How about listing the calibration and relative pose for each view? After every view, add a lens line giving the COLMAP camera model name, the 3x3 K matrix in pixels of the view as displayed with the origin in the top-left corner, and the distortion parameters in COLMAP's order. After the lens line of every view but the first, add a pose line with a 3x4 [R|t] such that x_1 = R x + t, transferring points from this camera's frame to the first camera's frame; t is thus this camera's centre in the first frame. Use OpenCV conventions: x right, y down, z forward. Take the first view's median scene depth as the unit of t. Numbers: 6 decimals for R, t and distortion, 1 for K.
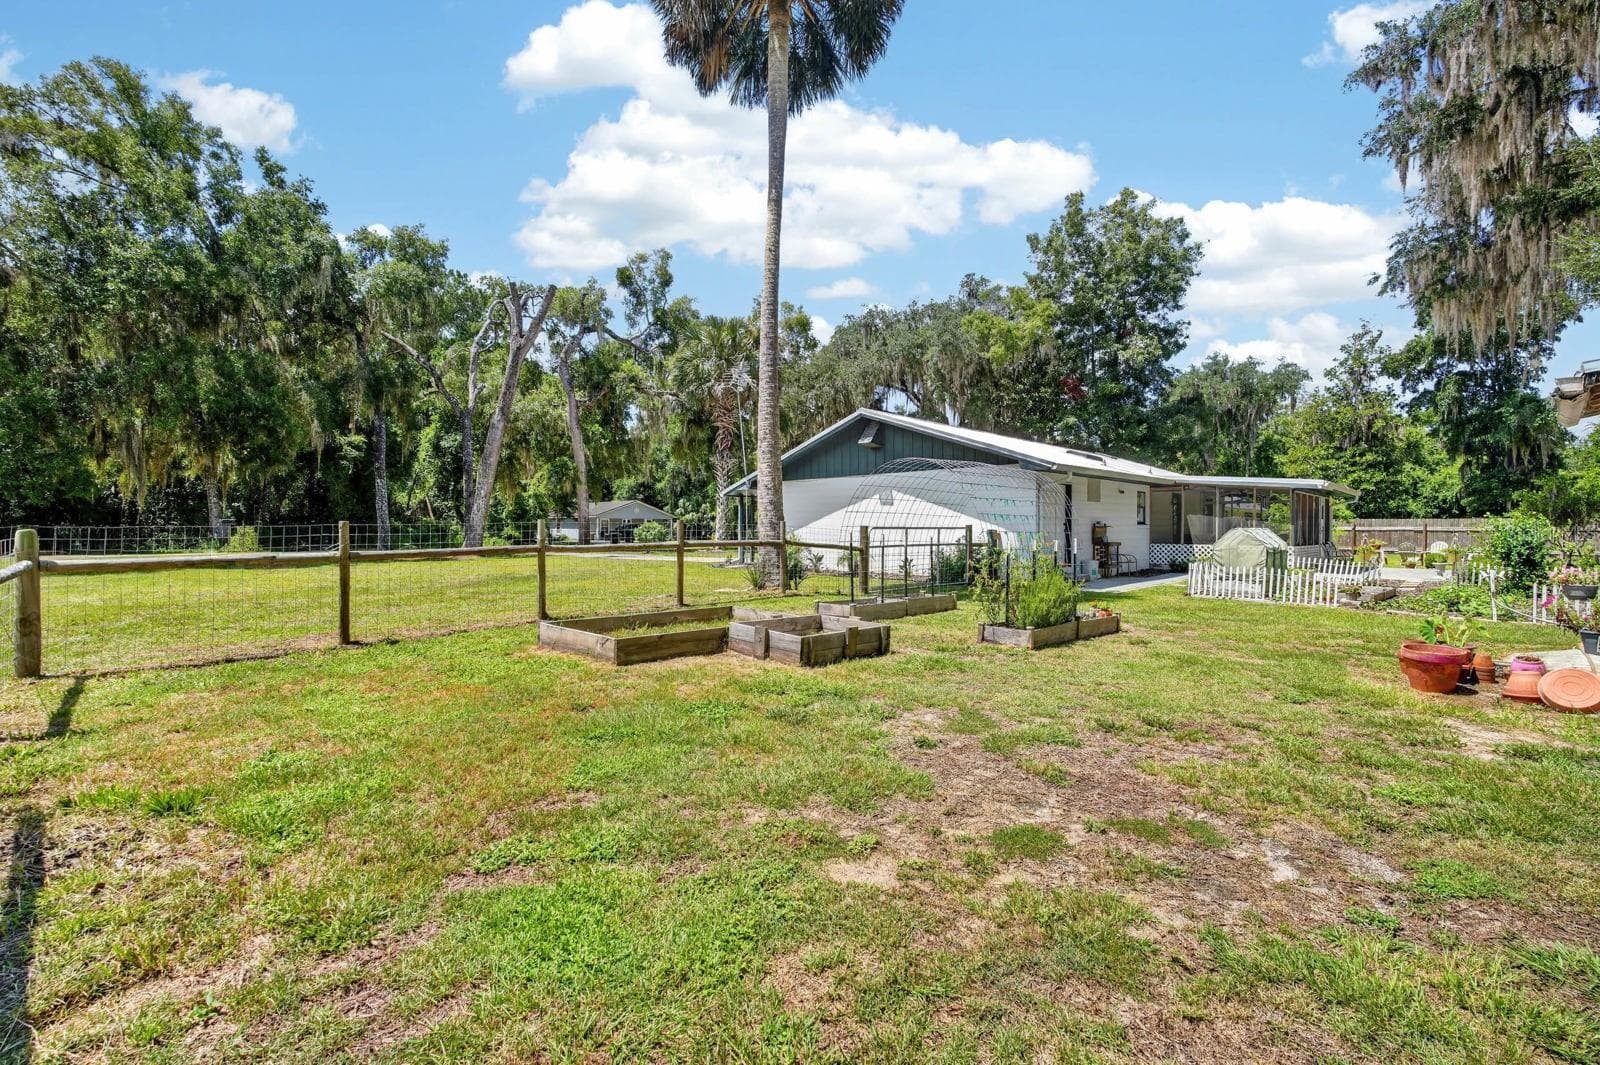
lens RADIAL K [[692.9, 0, 801.7], [0, 692.9, 538.8], [0, 0, 1]] dist [-0.000777, -0.000207]
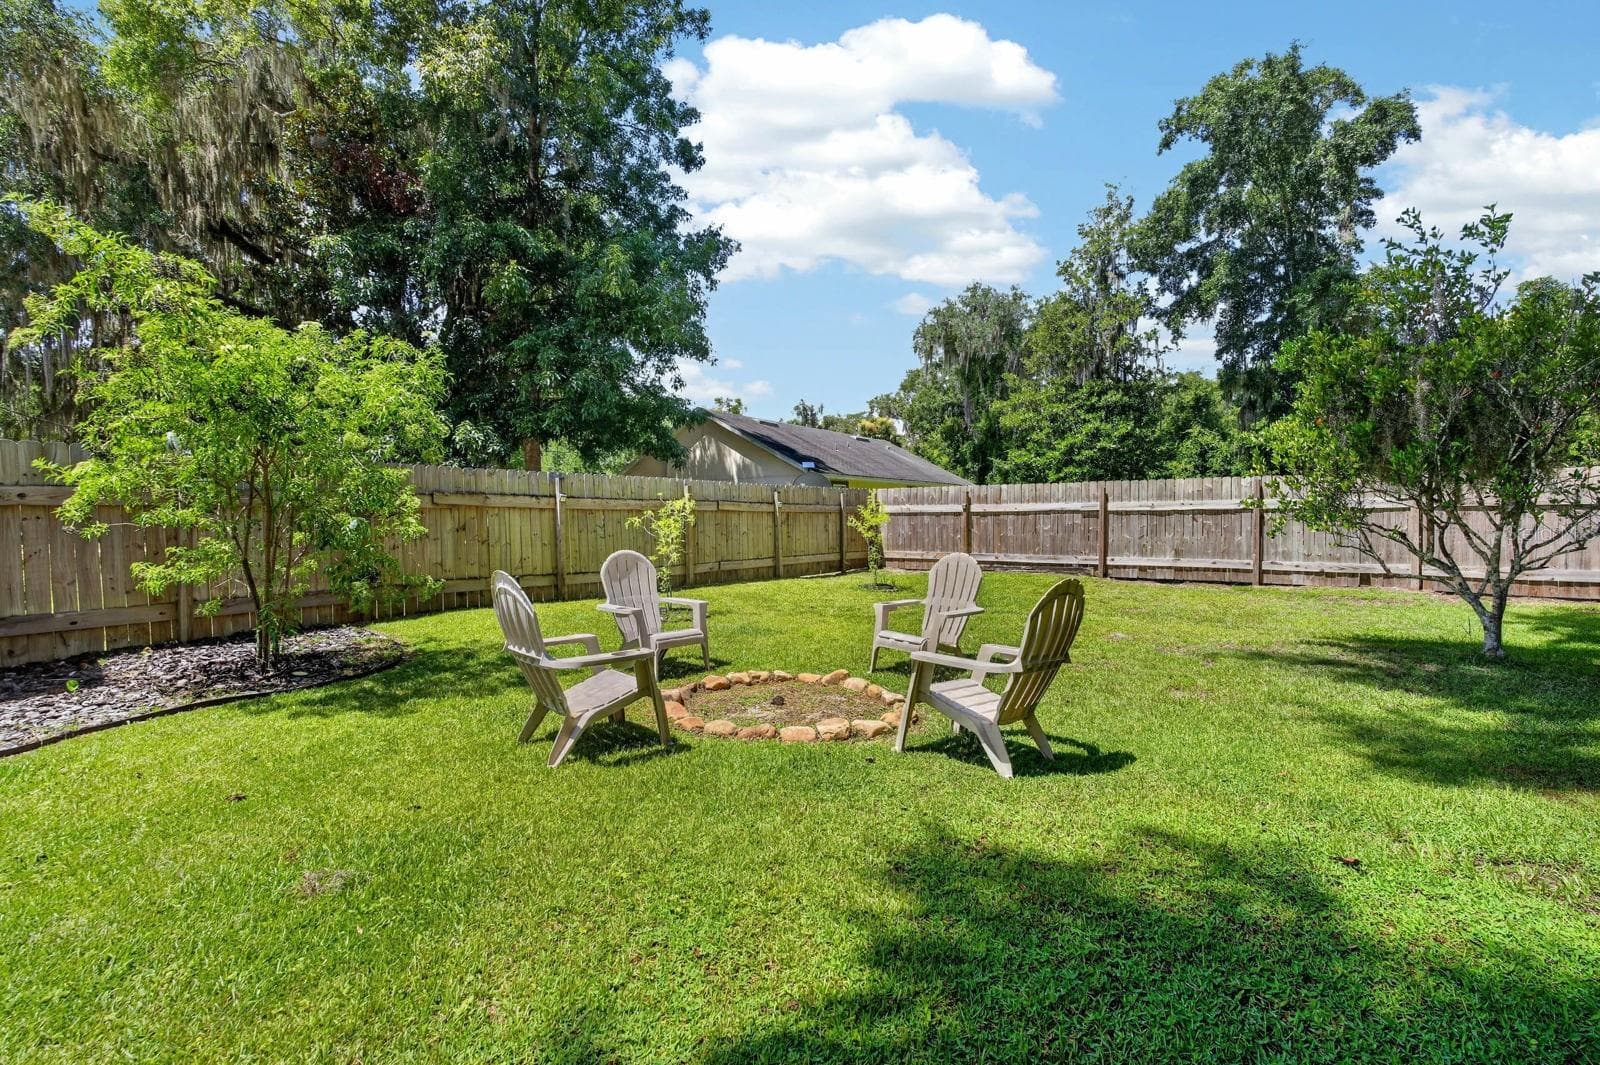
lens RADIAL K [[692.9, 0, 801.7], [0, 692.9, 538.8], [0, 0, 1]] dist [-0.000777, -0.000207]
pose [[0.989233, -0.012485, 0.145814, 0.453335], [0.011155, 0.999888, 0.009933, -0.001080], [-0.145922, -0.008199, 0.989262, 0.427300]]
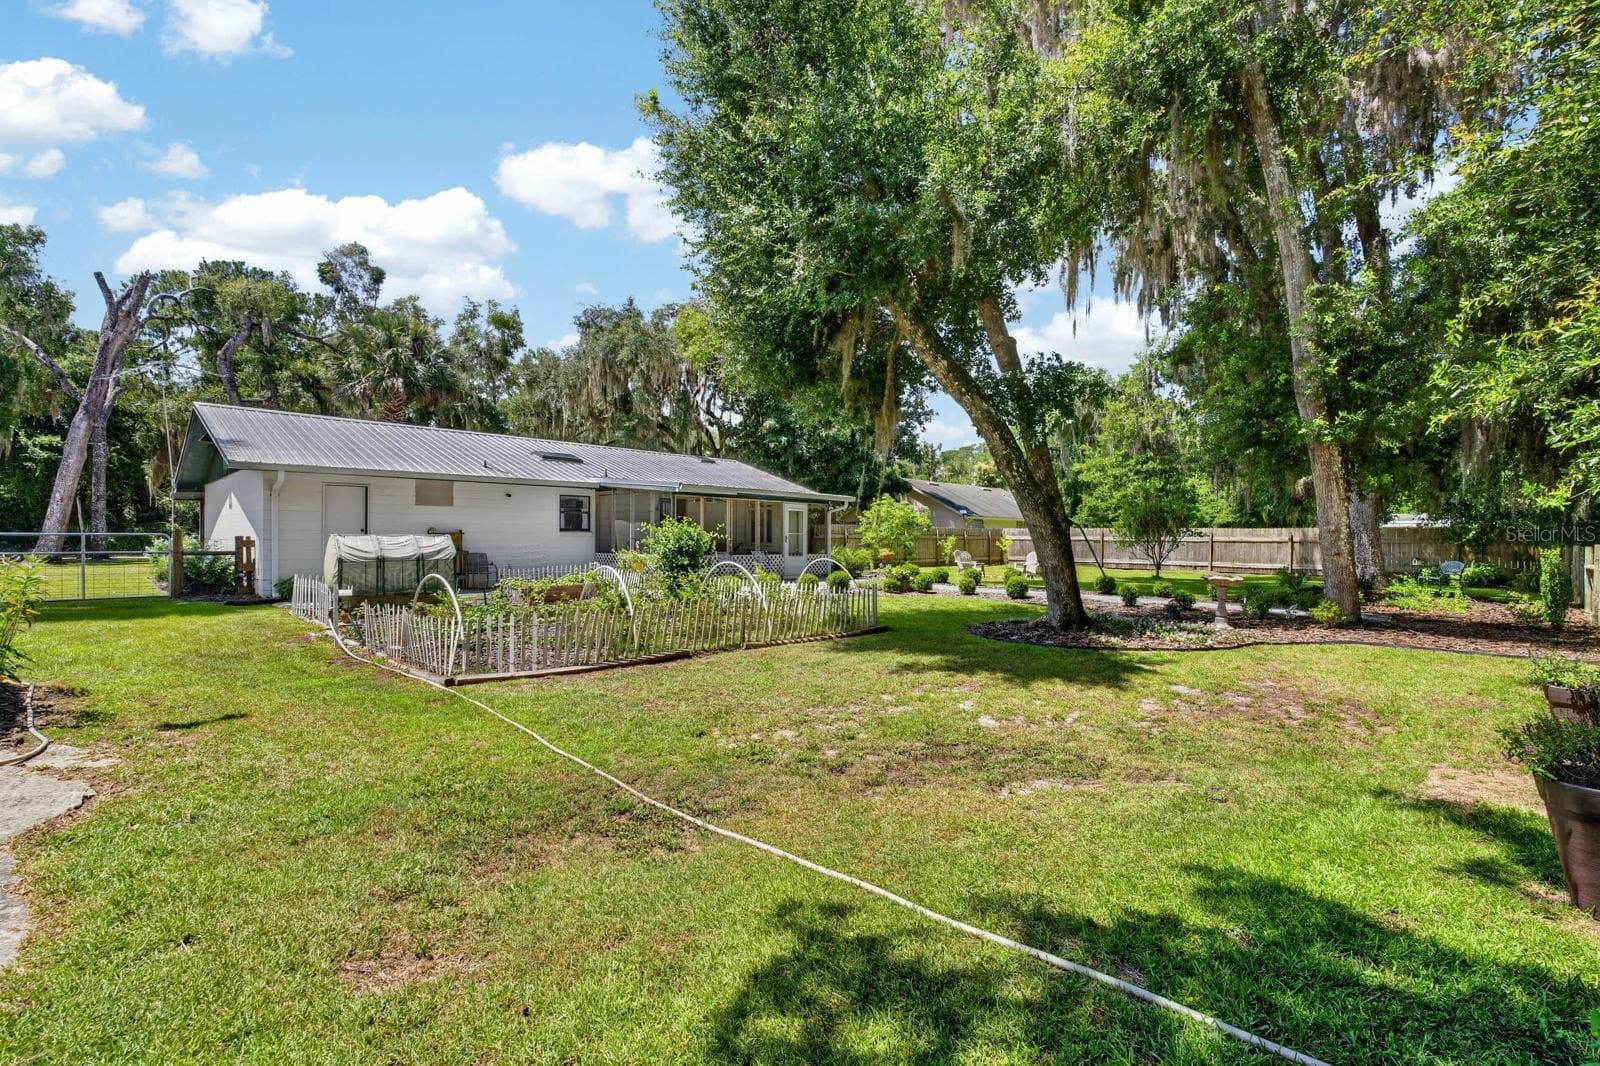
lens RADIAL K [[712.4, 0, 803.4], [0, 712.4, 535.5], [0, 0, 1]] dist [-0.001678, -0.000023]
pose [[0.999871, 0.004303, 0.015497, 0.316171], [-0.004009, 0.999812, -0.018976, 0.001416], [-0.015576, 0.018911, 0.999700, 0.009421]]
